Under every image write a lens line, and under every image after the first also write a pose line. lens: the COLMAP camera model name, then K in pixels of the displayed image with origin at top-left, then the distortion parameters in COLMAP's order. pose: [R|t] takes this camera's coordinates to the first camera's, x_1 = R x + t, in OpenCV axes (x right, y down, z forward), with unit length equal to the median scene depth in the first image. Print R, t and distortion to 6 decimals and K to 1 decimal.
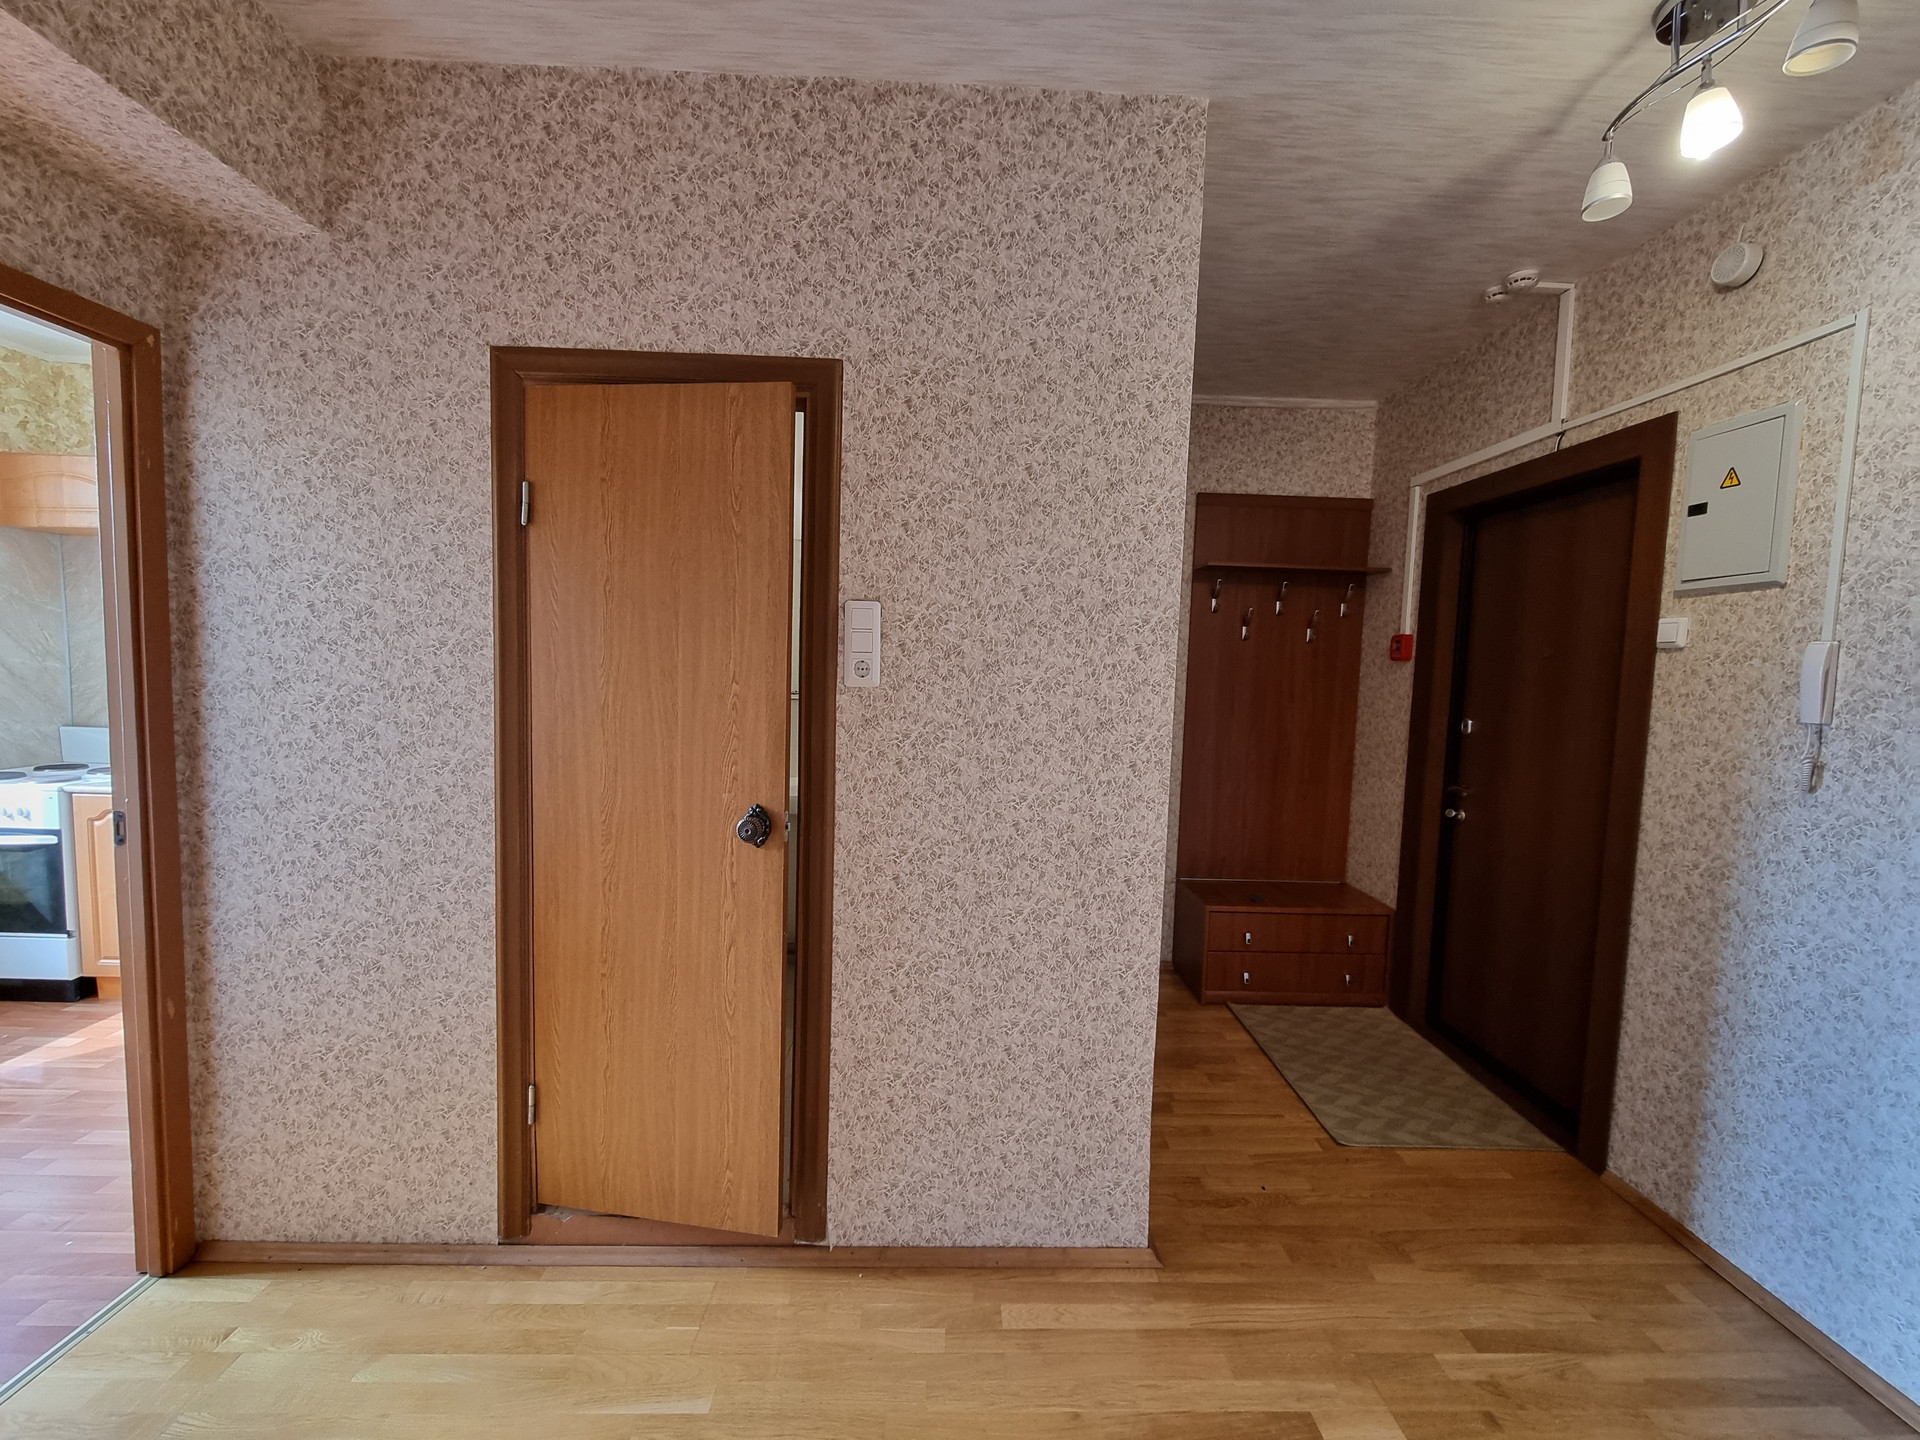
lens RADIAL K [[776.3, 0, 971.4], [0, 776.3, 723.0], [0, 0, 1]] dist [0.001548, -0.002577]
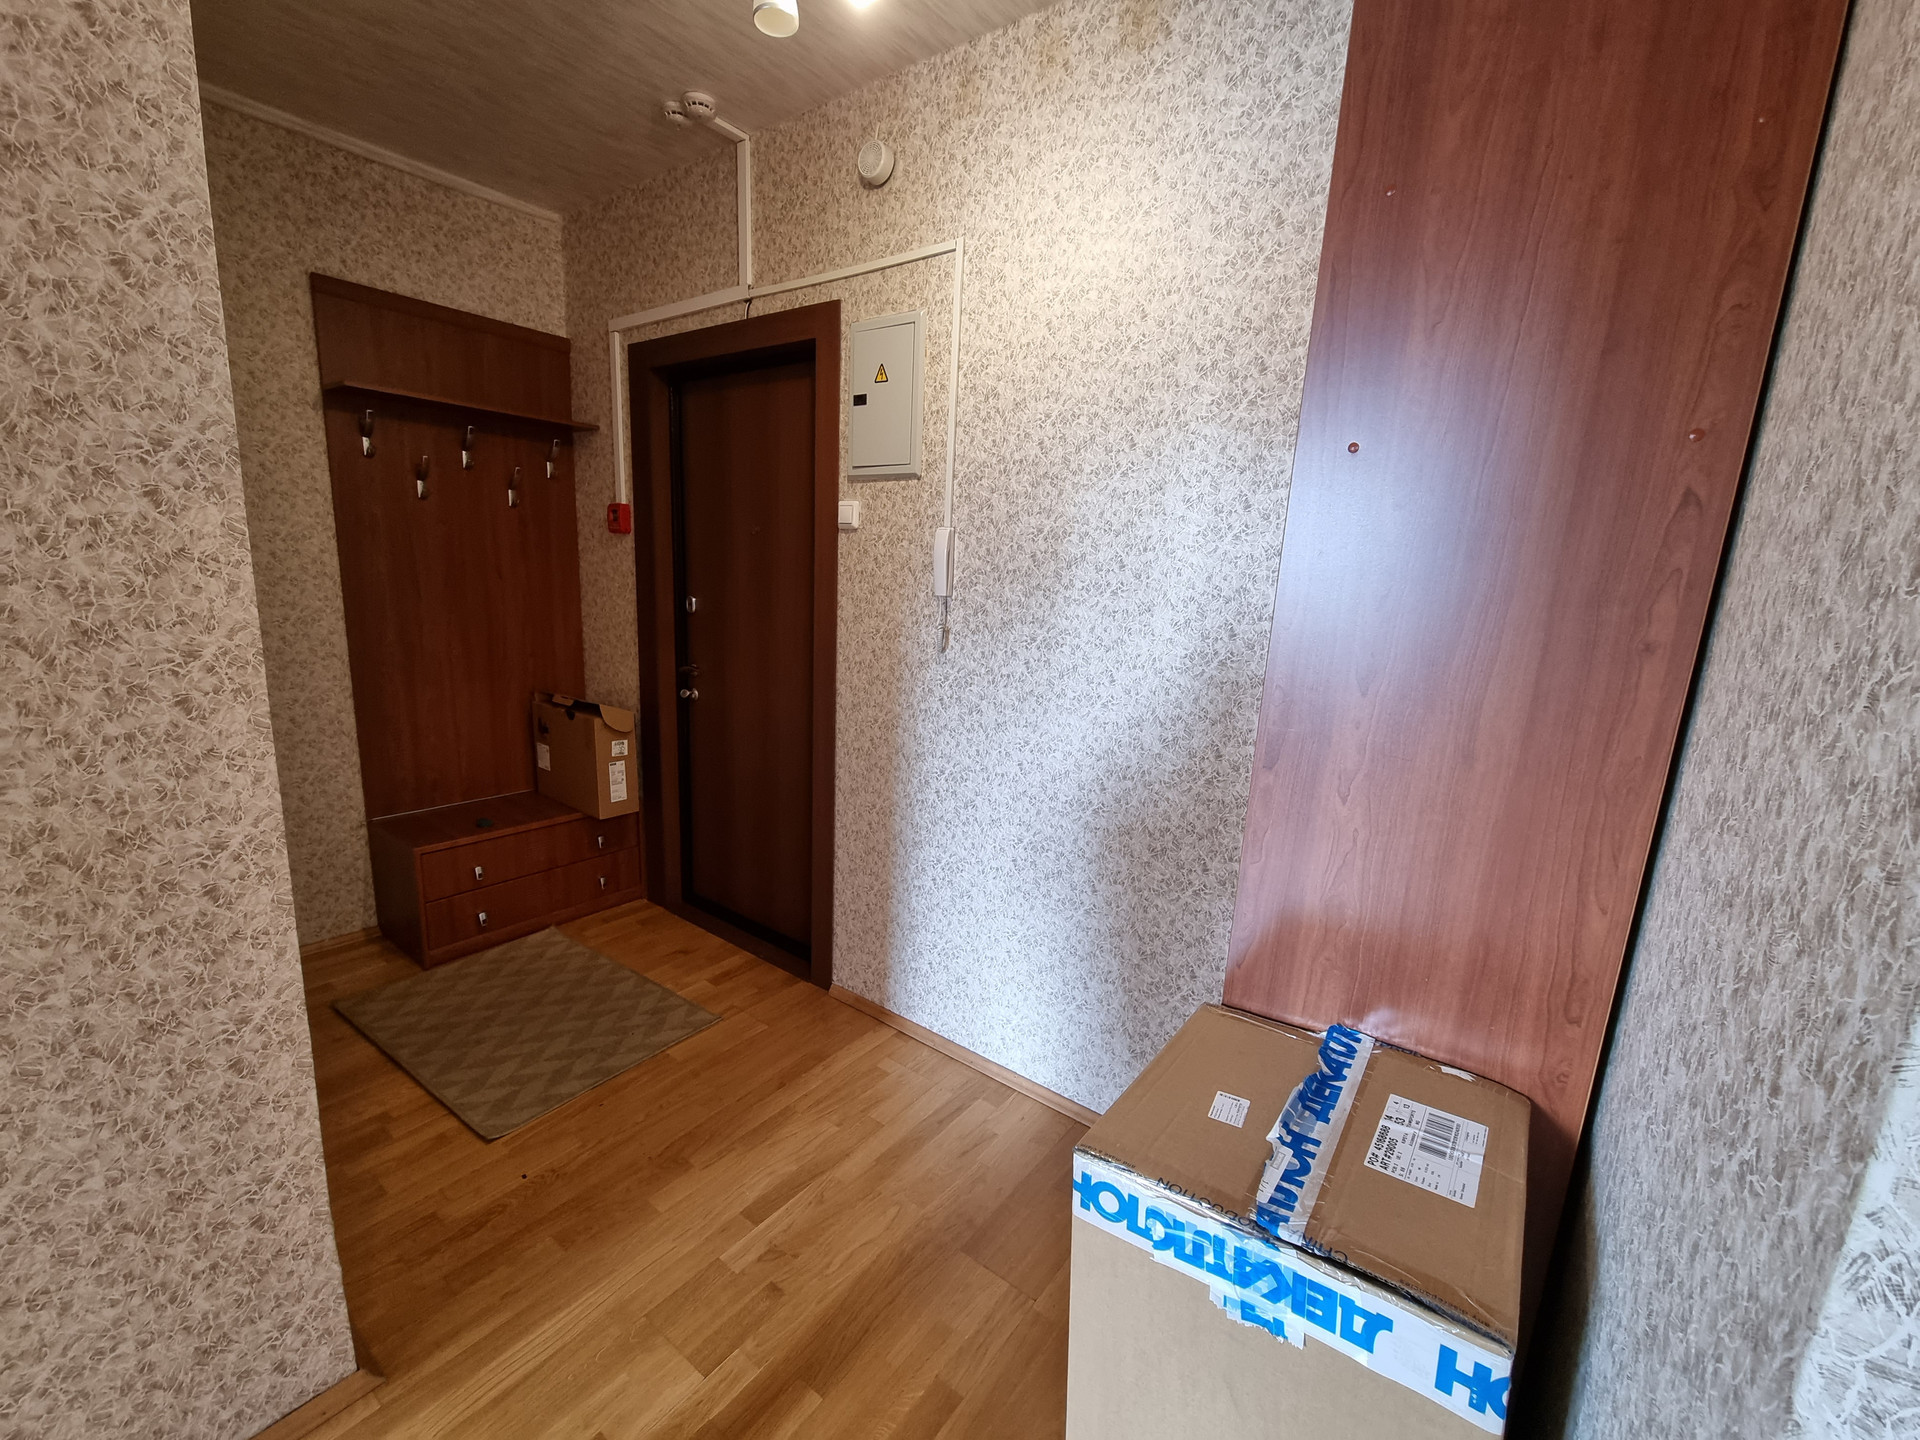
lens RADIAL K [[776.3, 0, 965.9], [0, 776.3, 725.1], [0, 0, 1]] dist [0.001548, -0.002577]
pose [[0.619392, -0.156861, 0.769251, 0.106939], [0.030057, 0.983856, 0.176421, -0.011348], [-0.784506, -0.086152, 0.614108, 0.160919]]
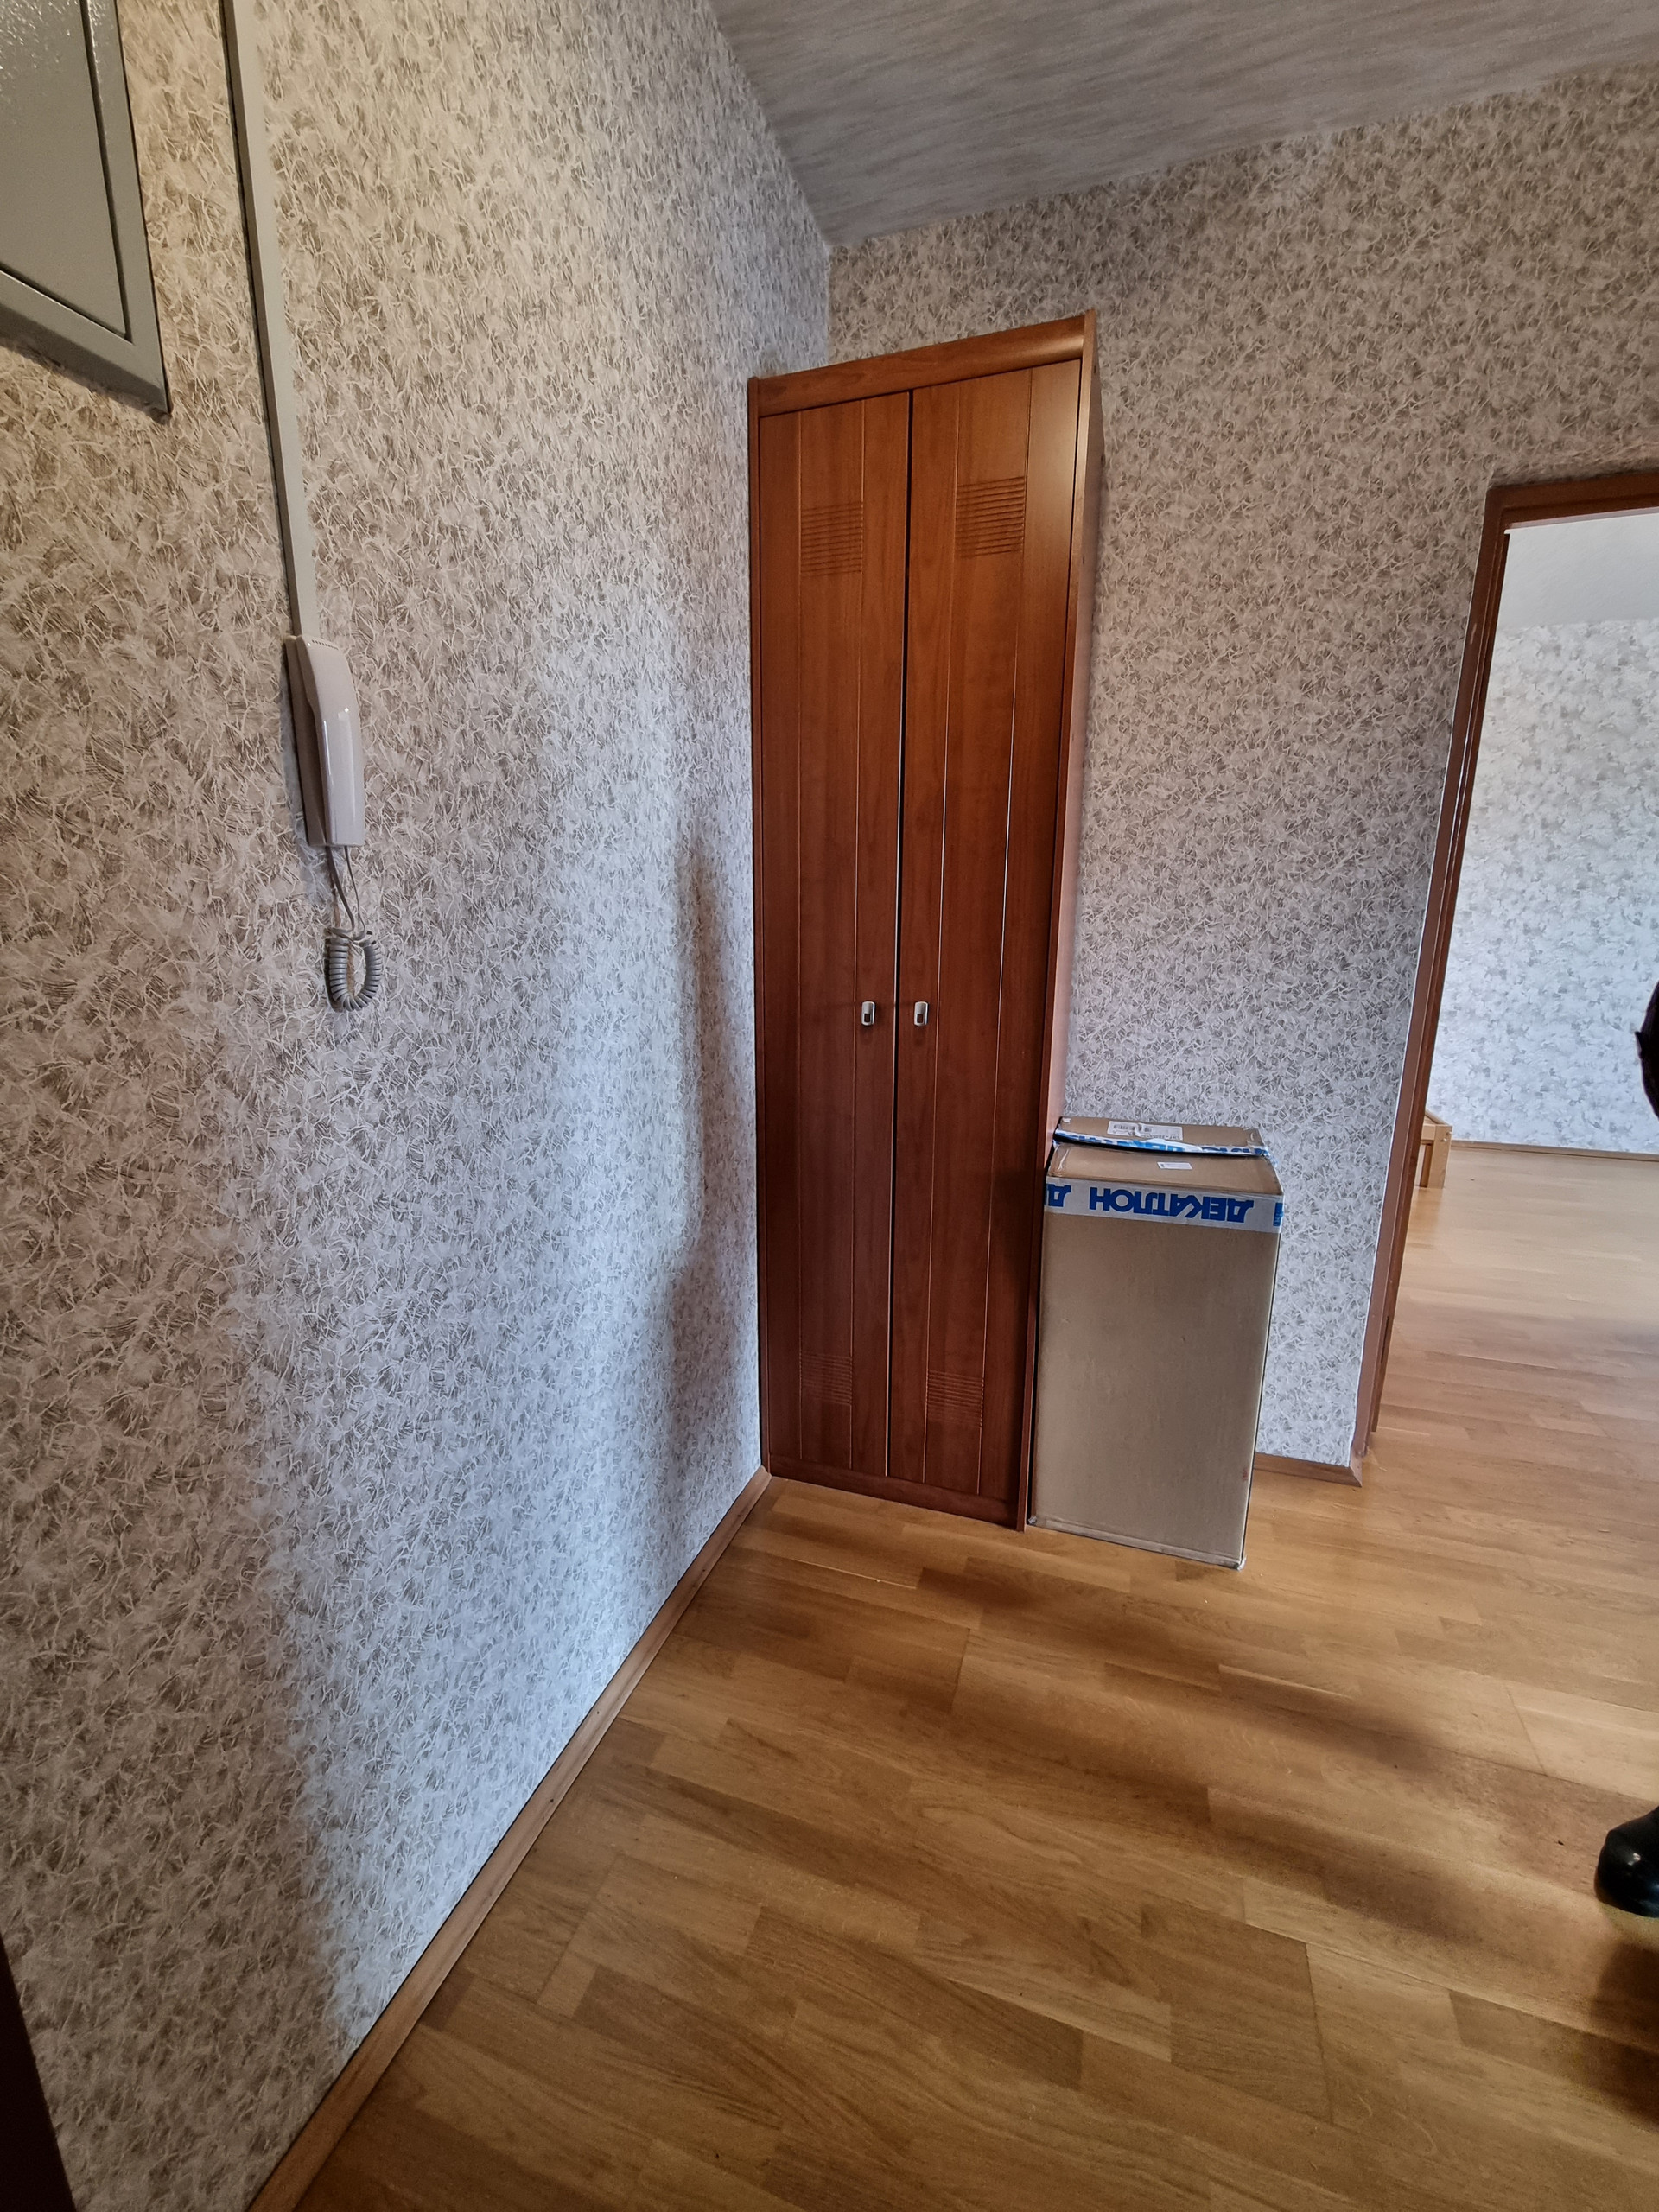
lens RADIAL K [[894.4, 0, 830.1], [0, 894.4, 1110.1], [0, 0, 1]] dist [0.001548, -0.002577]
pose [[-0.932645, -0.116018, 0.341632, 0.527454], [-0.009191, 0.954221, 0.298961, -0.008668], [-0.360677, 0.275685, -0.891016, 1.129416]]
